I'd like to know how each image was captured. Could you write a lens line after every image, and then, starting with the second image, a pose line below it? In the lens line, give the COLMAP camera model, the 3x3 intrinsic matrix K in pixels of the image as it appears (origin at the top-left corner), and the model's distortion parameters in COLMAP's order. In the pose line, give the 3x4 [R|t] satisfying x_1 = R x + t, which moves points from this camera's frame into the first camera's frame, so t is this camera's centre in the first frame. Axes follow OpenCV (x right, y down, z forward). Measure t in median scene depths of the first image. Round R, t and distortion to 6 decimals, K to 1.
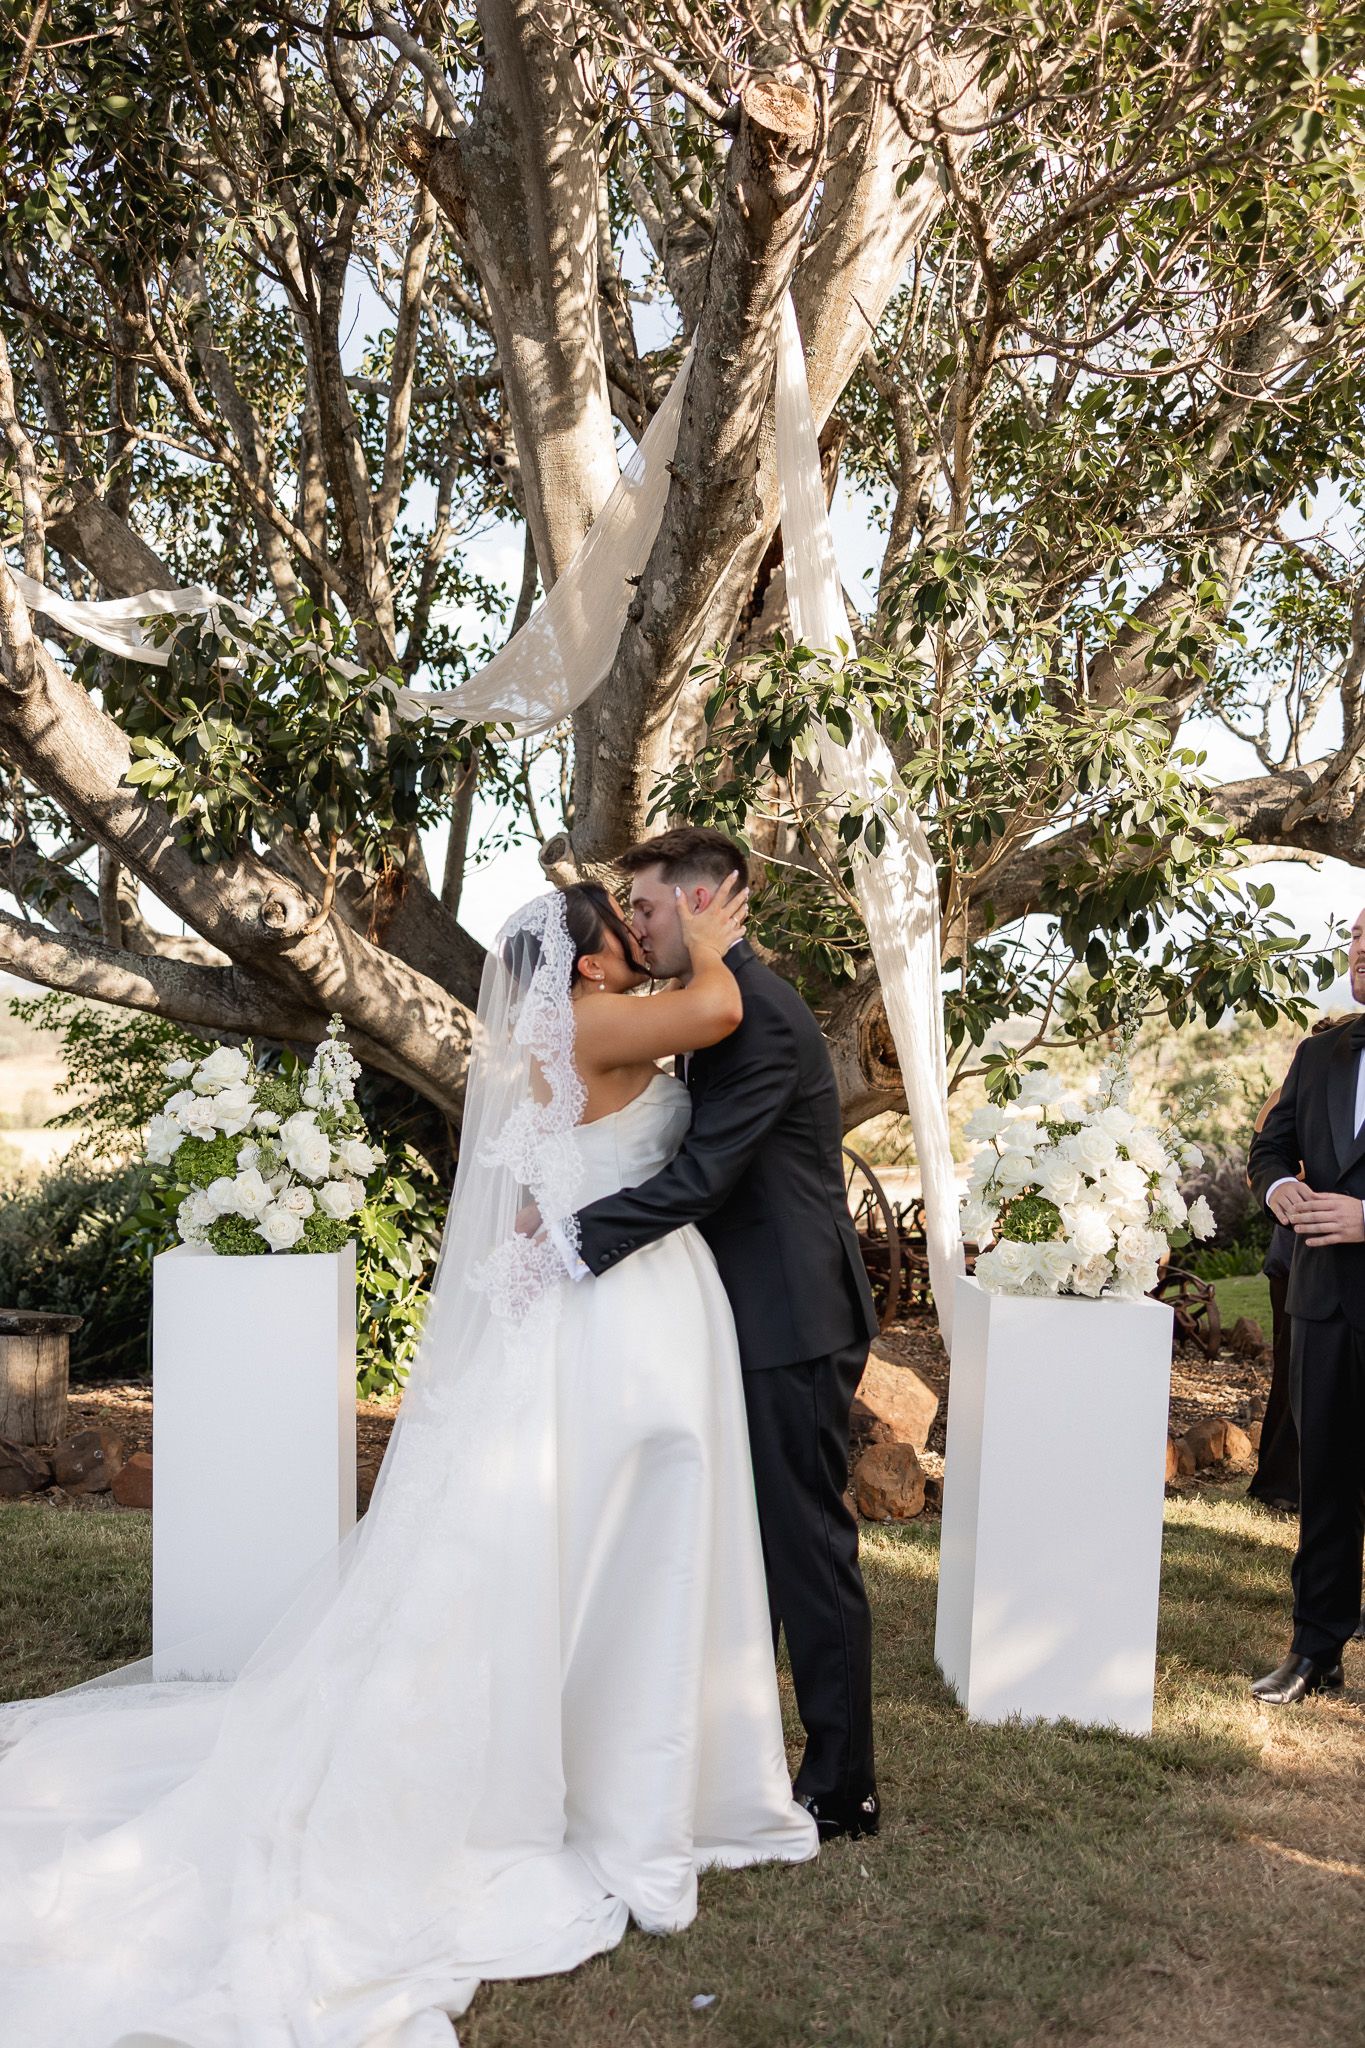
lens RADIAL K [[1600.2, 0, 673.1], [0, 1600.2, 1004.5], [0, 0, 1]] dist [0.017985, 0.018291]
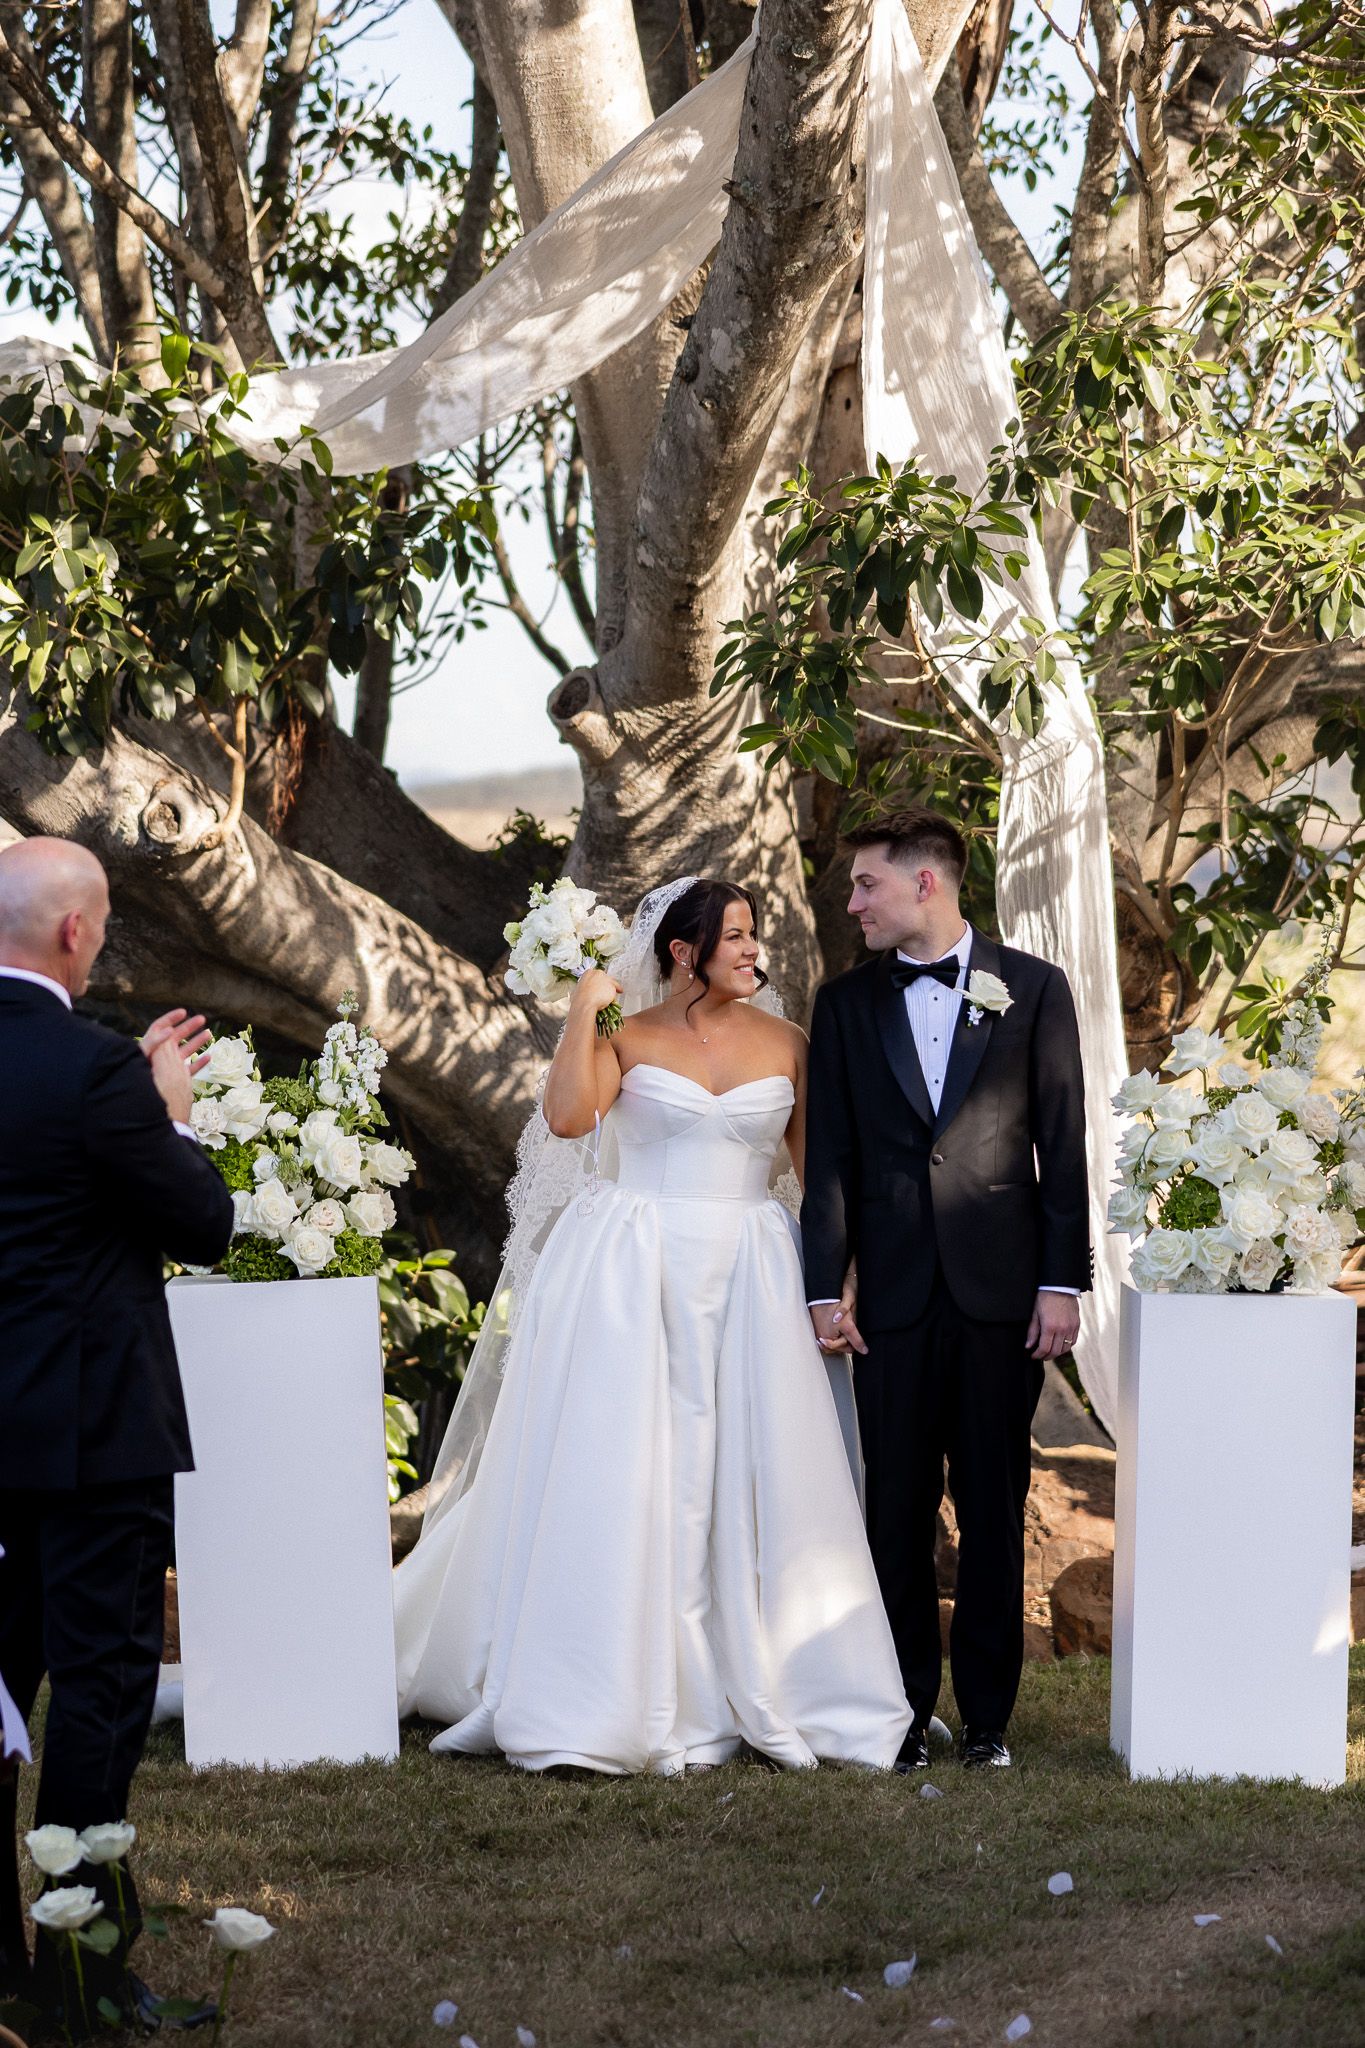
lens RADIAL K [[4205.4, 0, 694.7], [0, 4205.4, 1026.2], [0, 0, 1]] dist [0.090212, 0.000000]
pose [[0.998982, -0.038630, -0.023282, 0.010535], [0.039766, 0.997931, 0.050514, -0.052687], [0.021282, -0.051388, 0.998452, -0.777227]]
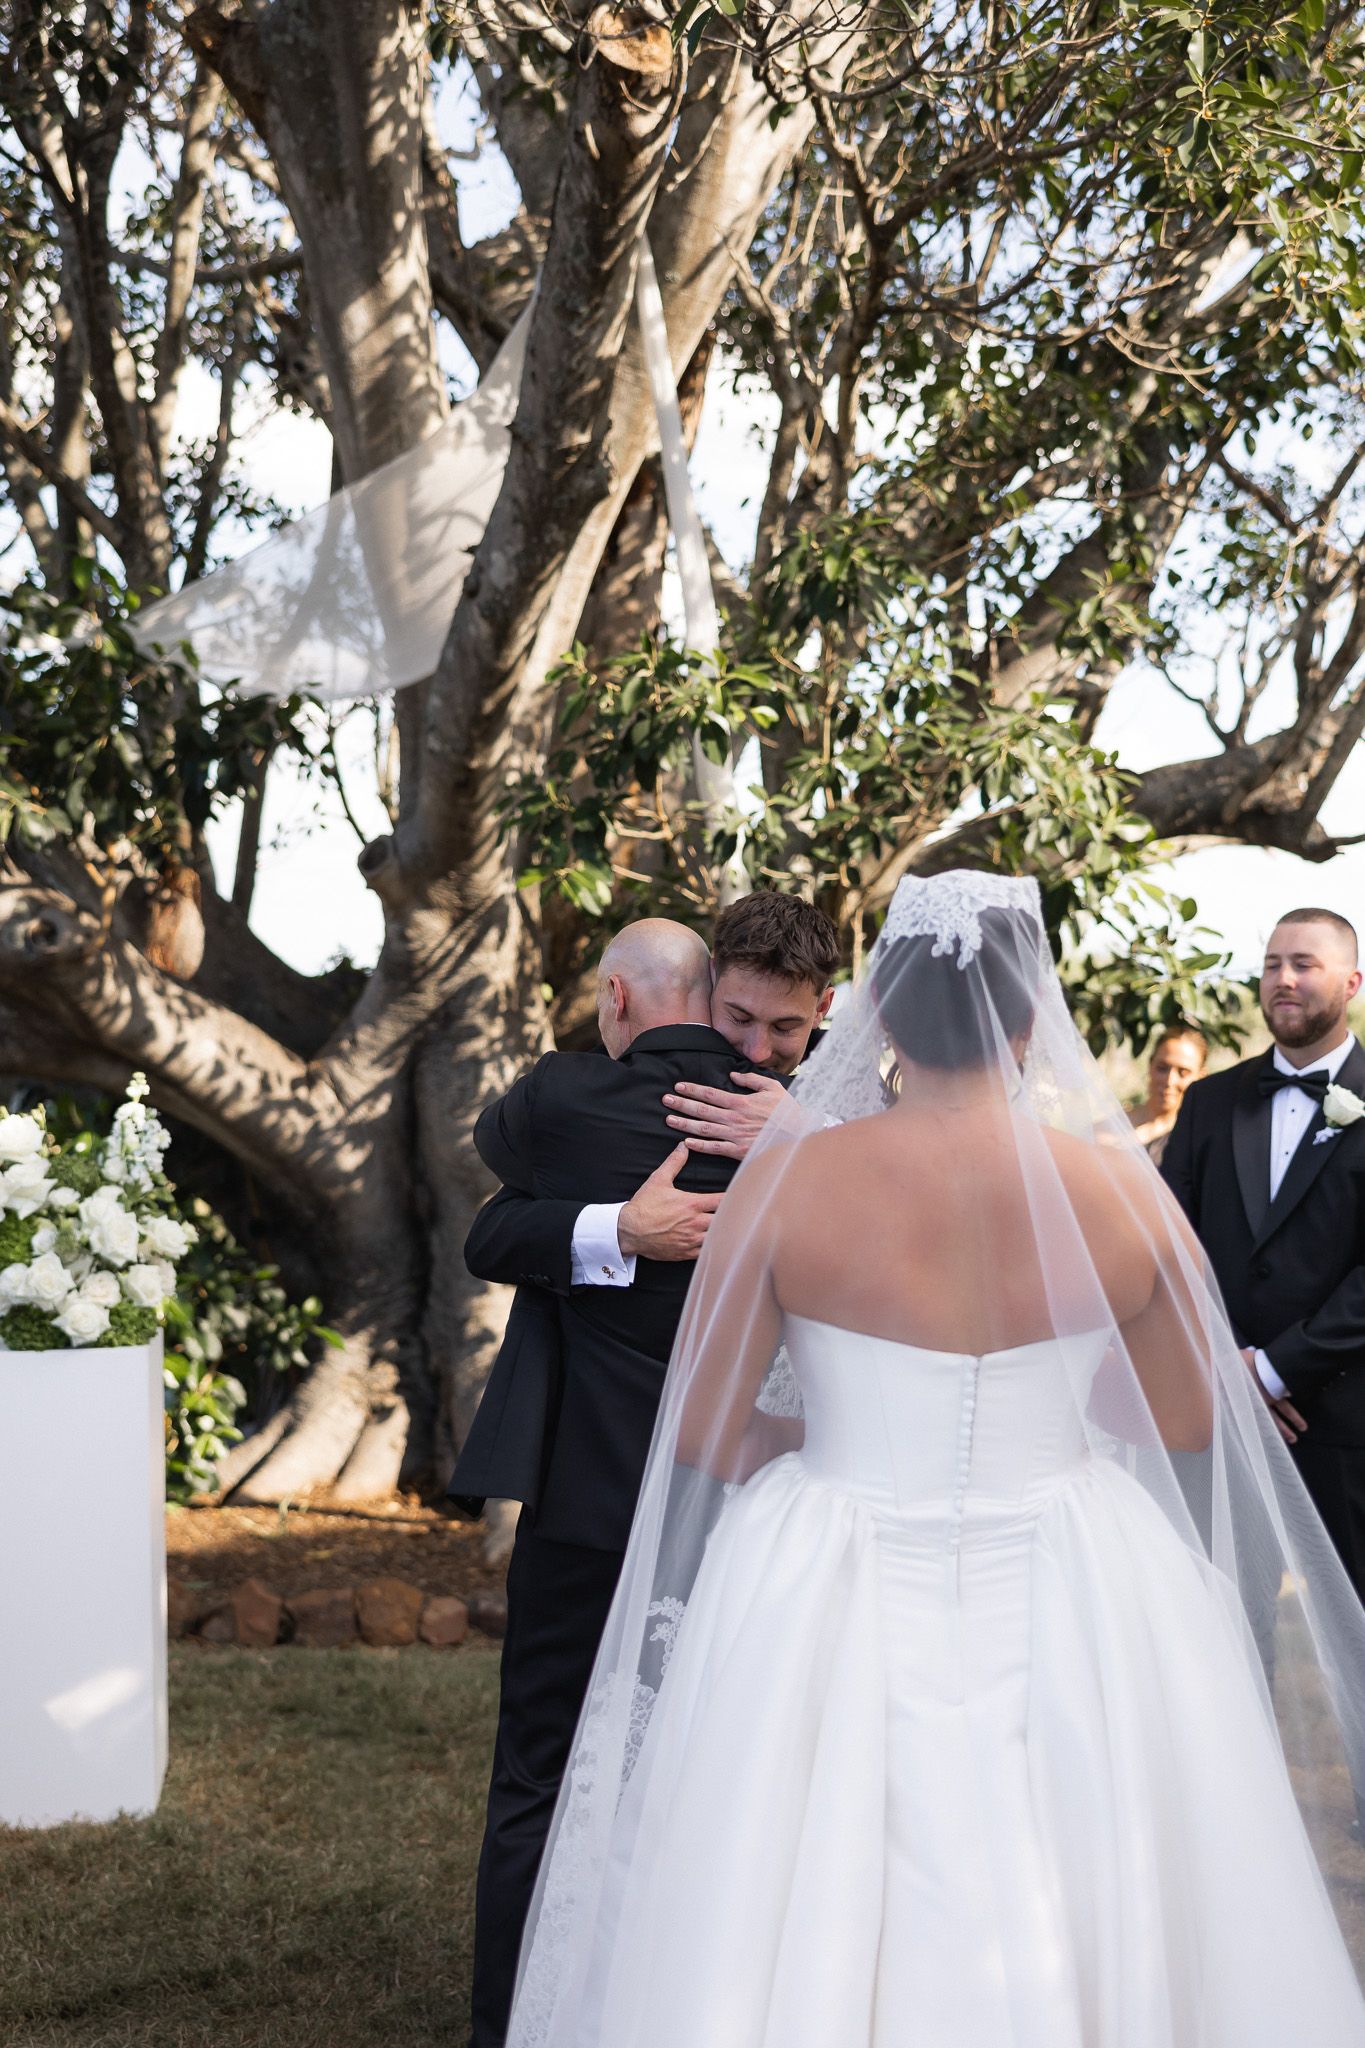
lens RADIAL K [[2043.7, 0, 677.9], [0, 2043.7, 1022.9], [0, 0, 1]] dist [0.002306, 0.000000]
pose [[0.996646, -0.008365, 0.081407, -0.003819], [0.007097, 0.999849, 0.015854, -0.026150], [-0.081527, -0.015223, 0.996555, -0.100639]]
